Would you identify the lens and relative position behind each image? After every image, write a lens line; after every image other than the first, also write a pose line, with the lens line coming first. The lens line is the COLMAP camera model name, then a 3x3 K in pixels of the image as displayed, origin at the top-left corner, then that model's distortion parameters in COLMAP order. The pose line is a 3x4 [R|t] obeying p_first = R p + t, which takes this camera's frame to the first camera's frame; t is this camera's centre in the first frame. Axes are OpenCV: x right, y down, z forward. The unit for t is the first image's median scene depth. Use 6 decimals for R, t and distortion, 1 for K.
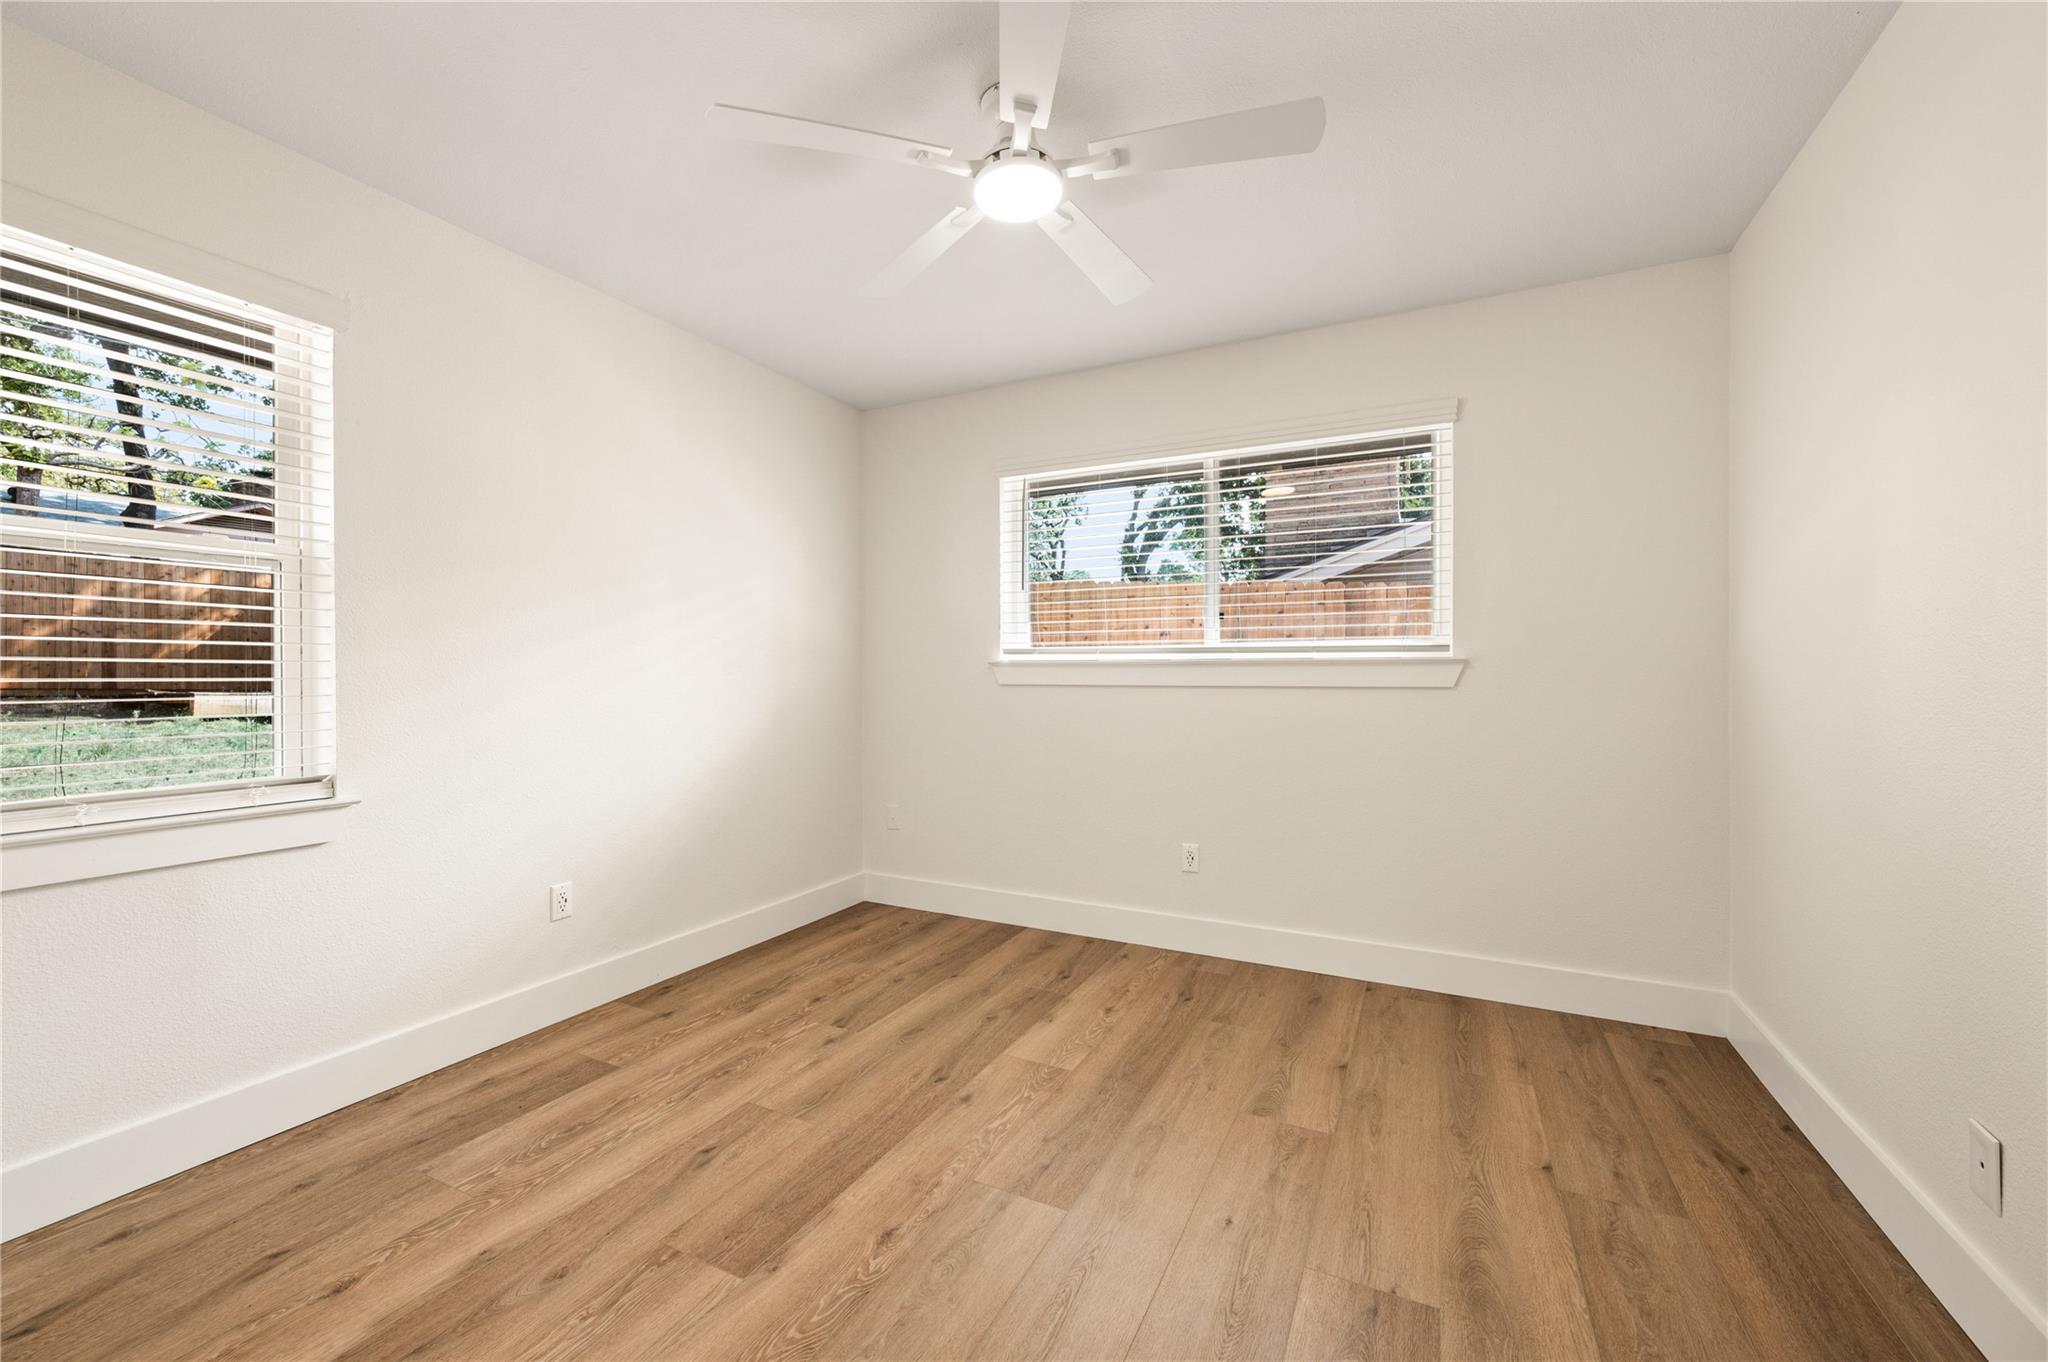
lens RADIAL K [[814.9, 0, 1018.0], [0, 814.9, 678.4], [0, 0, 1]] dist [-0.000792, 0.000249]
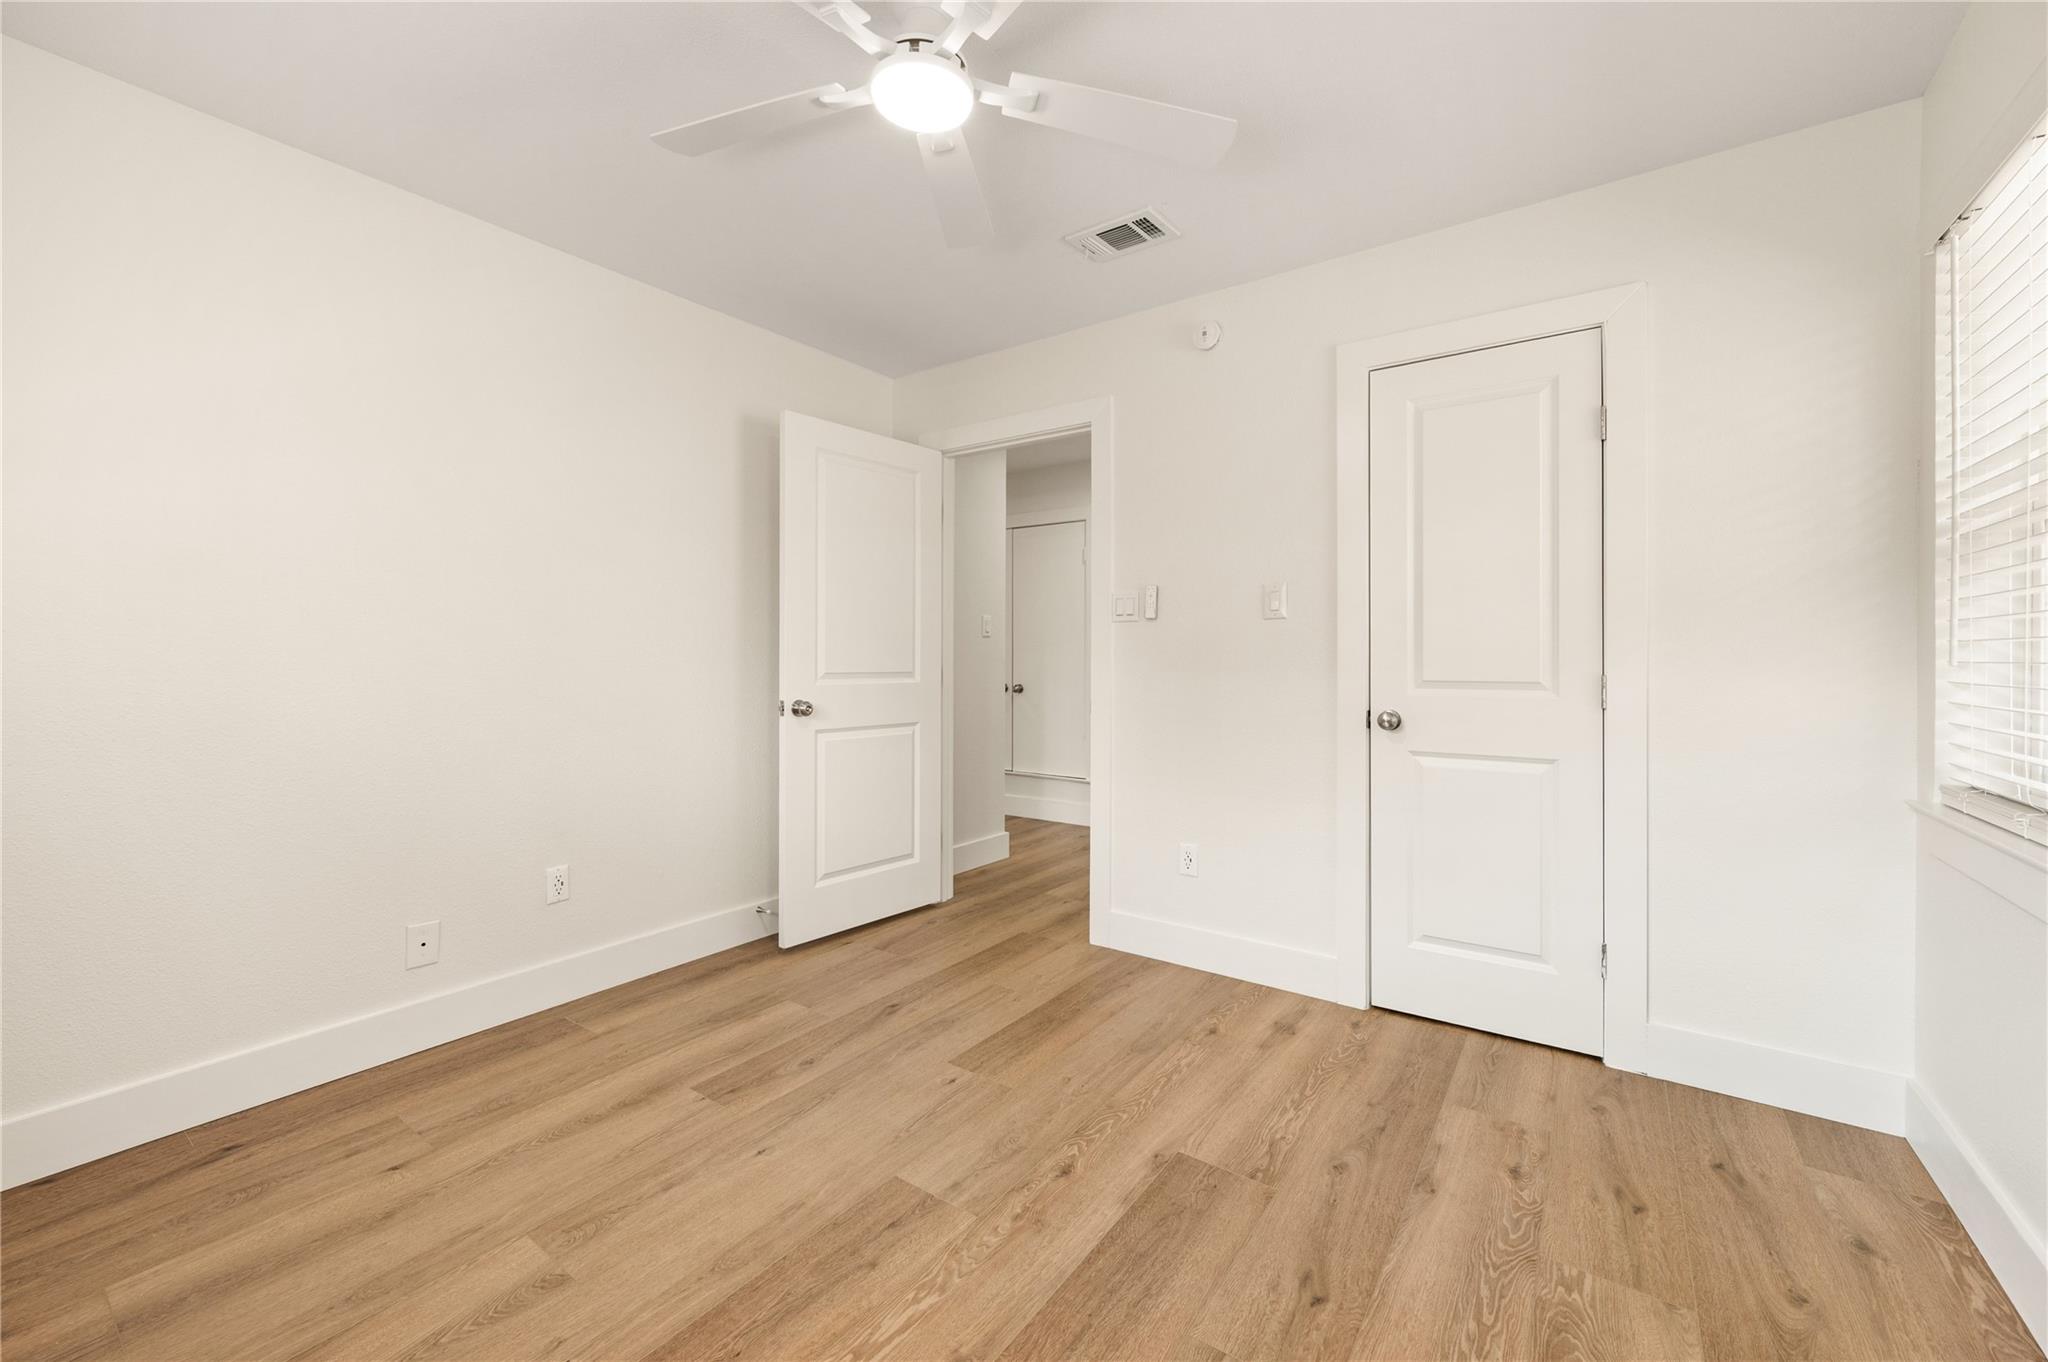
lens RADIAL K [[814.9, 0, 1018.0], [0, 814.9, 678.4], [0, 0, 1]] dist [-0.000792, 0.000249]
pose [[-0.988720, -0.004037, 0.149721, -0.246325], [0.000382, 0.999566, 0.029472, -0.012303], [-0.149775, 0.029197, -0.988289, 1.976193]]
